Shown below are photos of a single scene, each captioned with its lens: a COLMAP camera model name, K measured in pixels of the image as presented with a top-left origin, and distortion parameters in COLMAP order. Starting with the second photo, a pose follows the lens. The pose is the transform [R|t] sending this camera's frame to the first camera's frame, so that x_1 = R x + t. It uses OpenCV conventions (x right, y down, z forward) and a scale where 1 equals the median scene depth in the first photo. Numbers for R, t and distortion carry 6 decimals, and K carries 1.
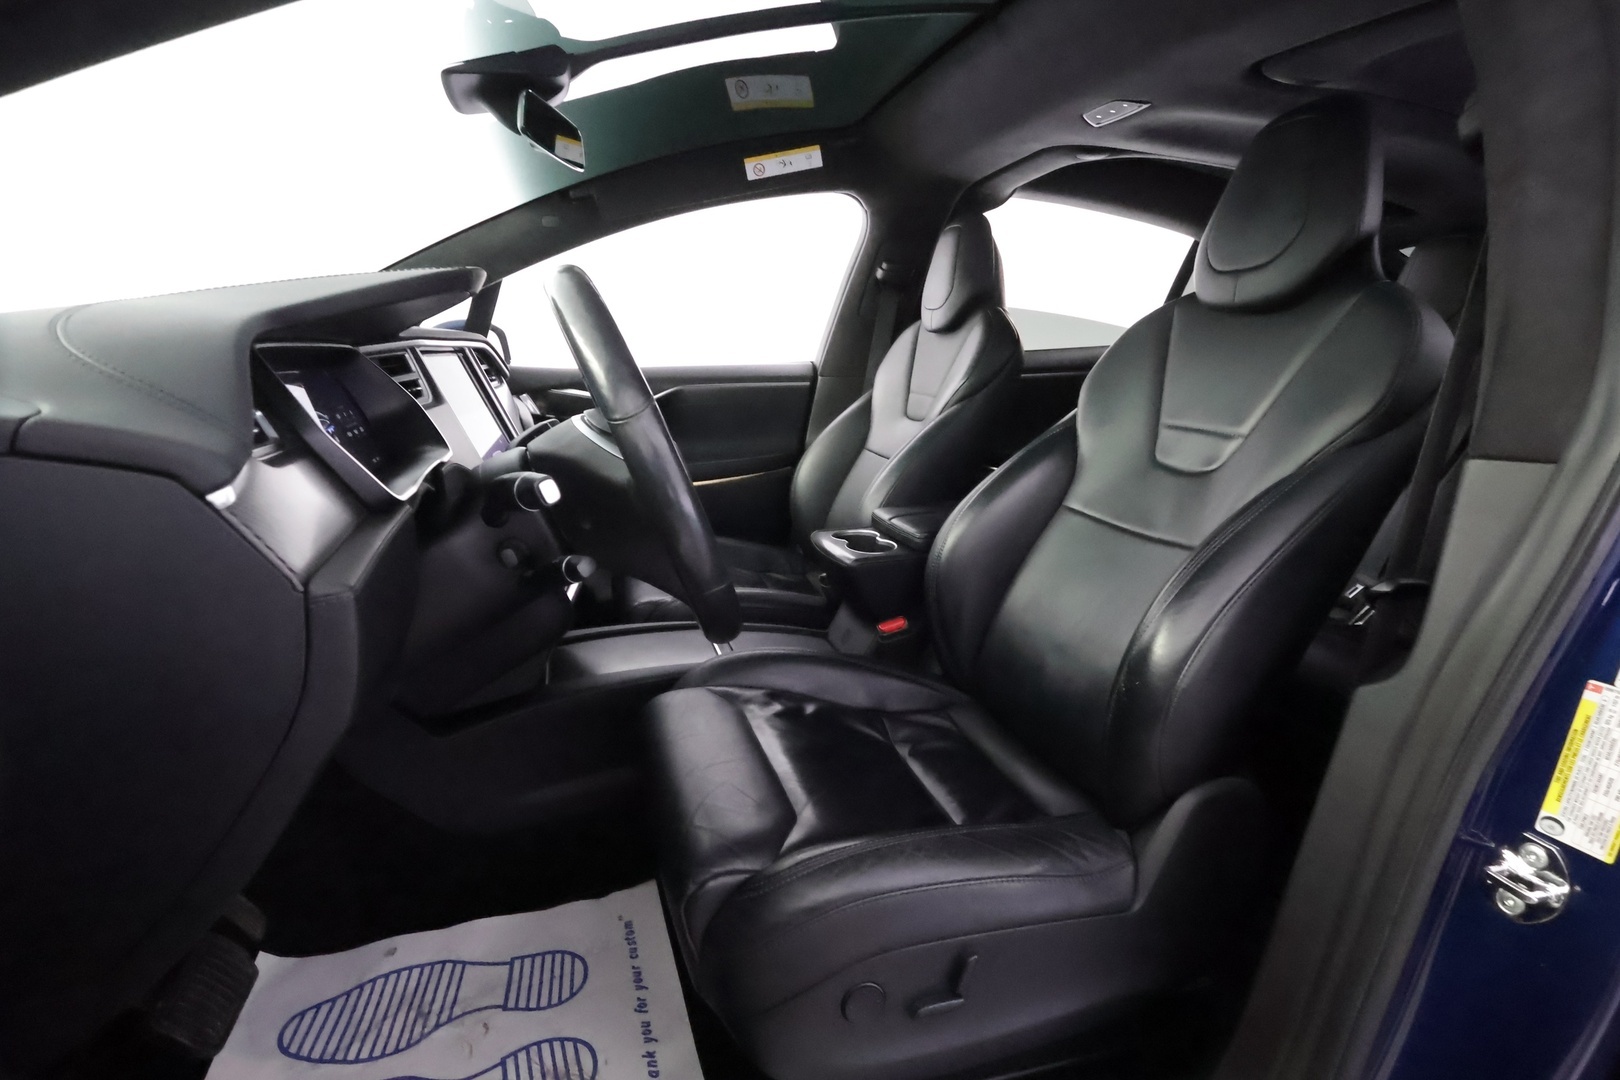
lens RADIAL K [[759.6, 0, 810.0], [0, 759.6, 540.0], [0, 0, 1]] dist [0.000094, 0.000357]
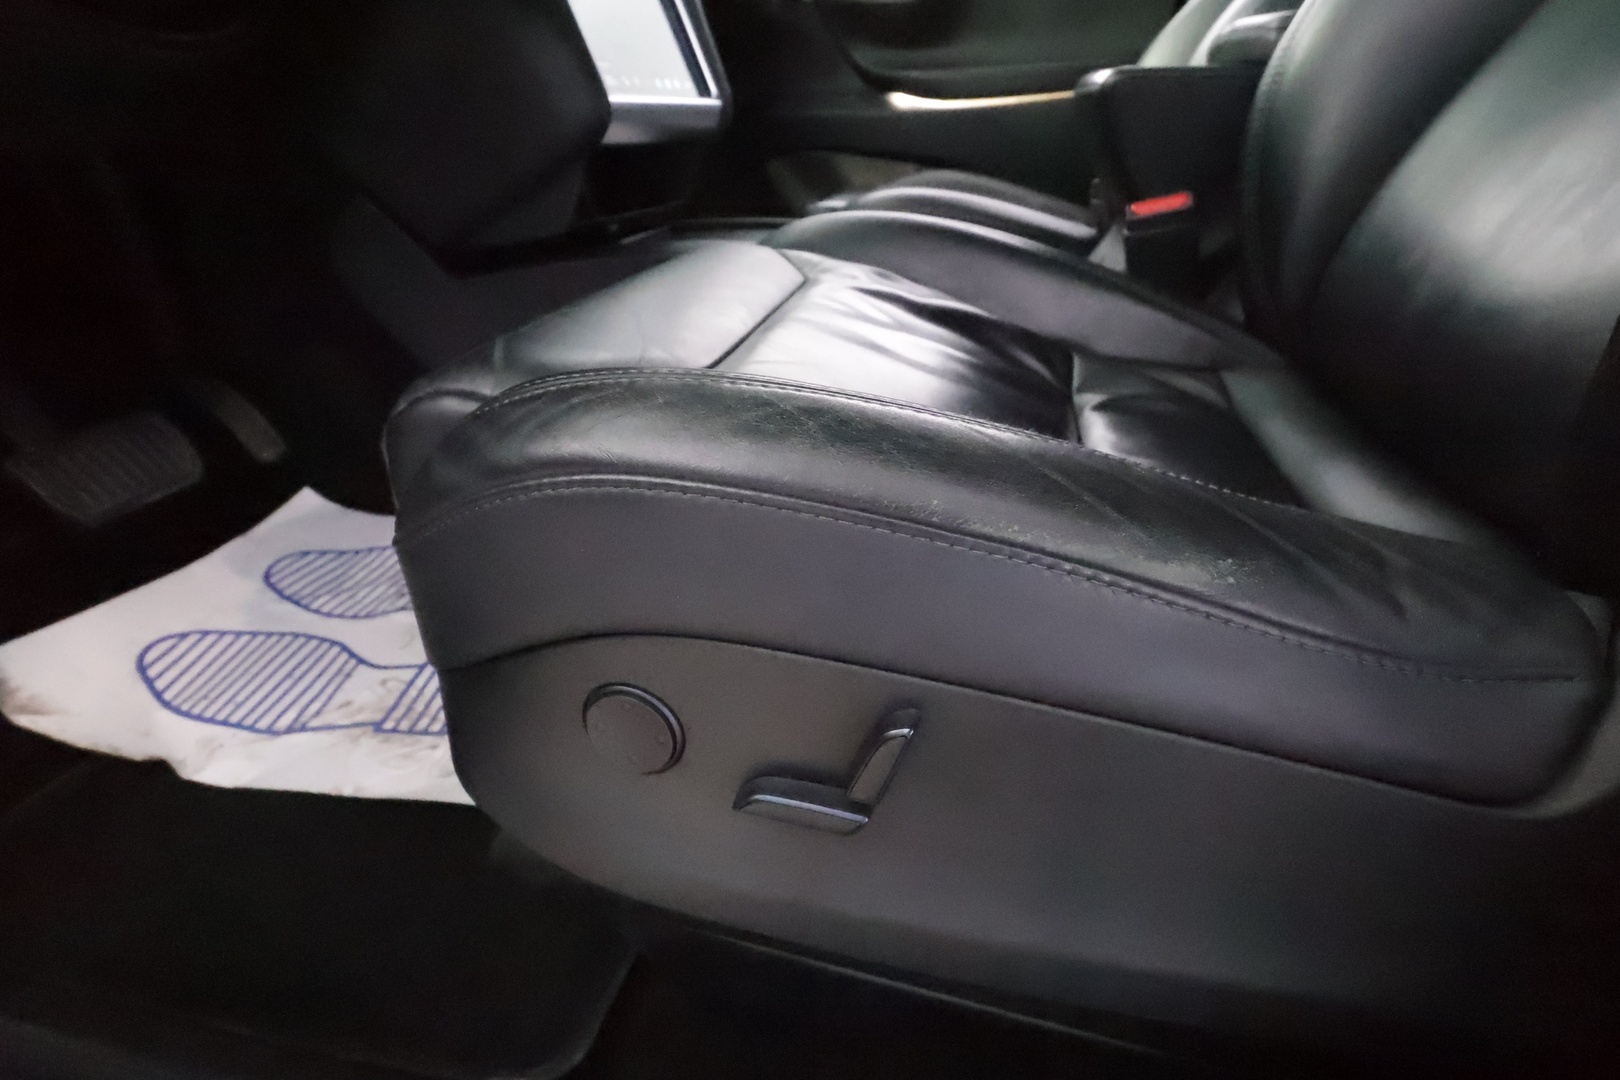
lens RADIAL K [[745.3, 0, 810.0], [0, 745.3, 540.0], [0, 0, 1]] dist [0.000874, 0.000067]
pose [[0.864445, 0.236171, -0.443800, 0.214519], [-0.116765, 0.952964, 0.279688, 0.253071], [0.488980, -0.189954, 0.851361, 0.473526]]
